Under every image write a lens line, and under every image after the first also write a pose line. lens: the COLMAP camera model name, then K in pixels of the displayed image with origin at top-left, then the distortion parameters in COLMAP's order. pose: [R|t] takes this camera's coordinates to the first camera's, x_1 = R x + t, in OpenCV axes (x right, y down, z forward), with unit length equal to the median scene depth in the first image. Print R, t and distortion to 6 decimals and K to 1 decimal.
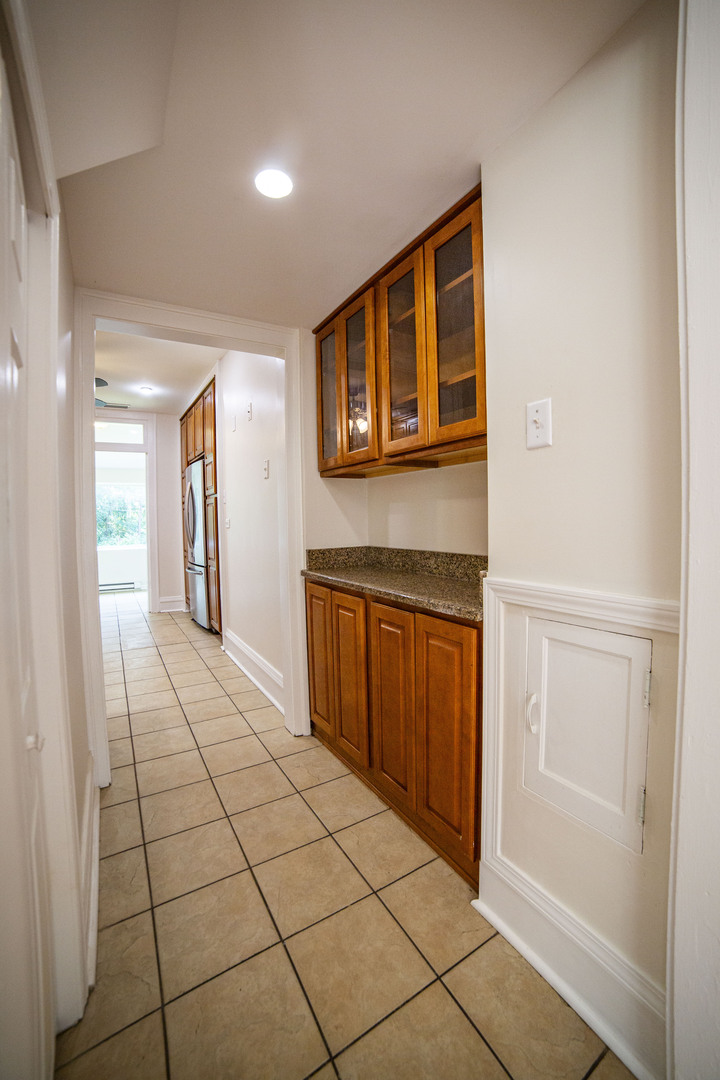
lens RADIAL K [[424.9, 0, 356.8], [0, 424.9, 538.7], [0, 0, 1]] dist [-0.000261, 0.000007]
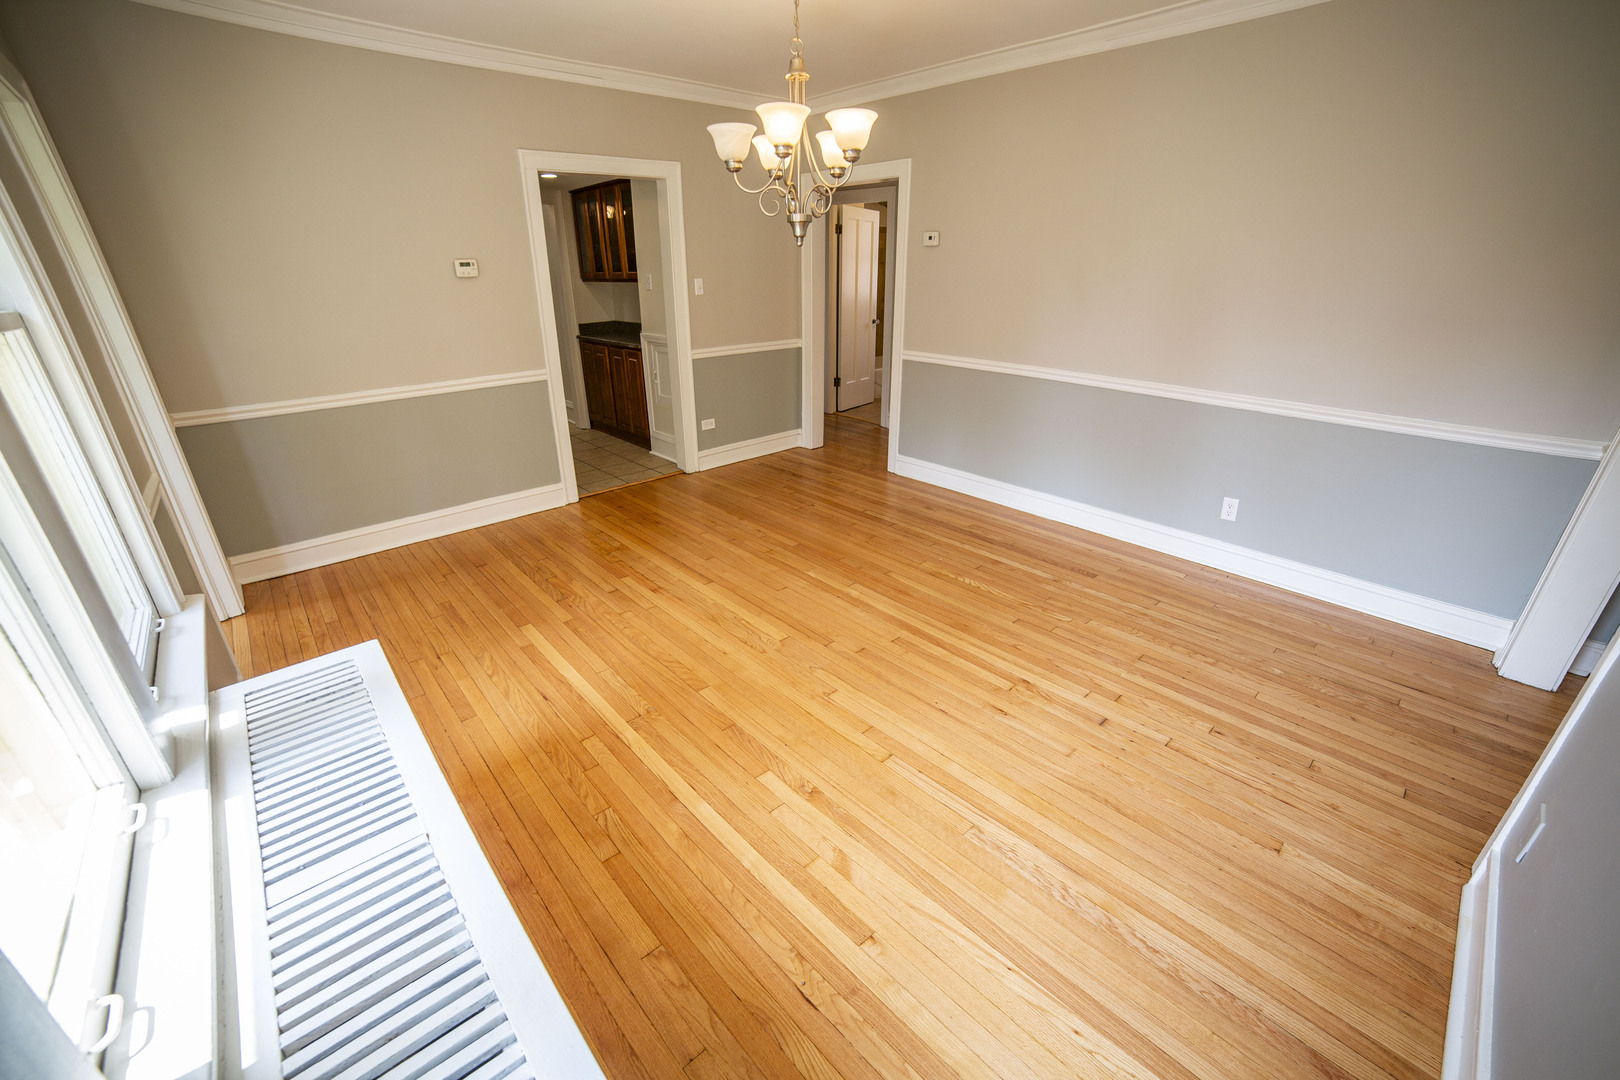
lens RADIAL K [[637.4, 0, 800.7], [0, 637.4, 541.3], [0, 0, 1]] dist [-0.000261, 0.000007]
pose [[0.982551, -0.051341, 0.178764, 0.454587], [-0.011765, 0.942064, 0.335227, -0.033323], [-0.185618, -0.331481, 0.925022, -3.237240]]
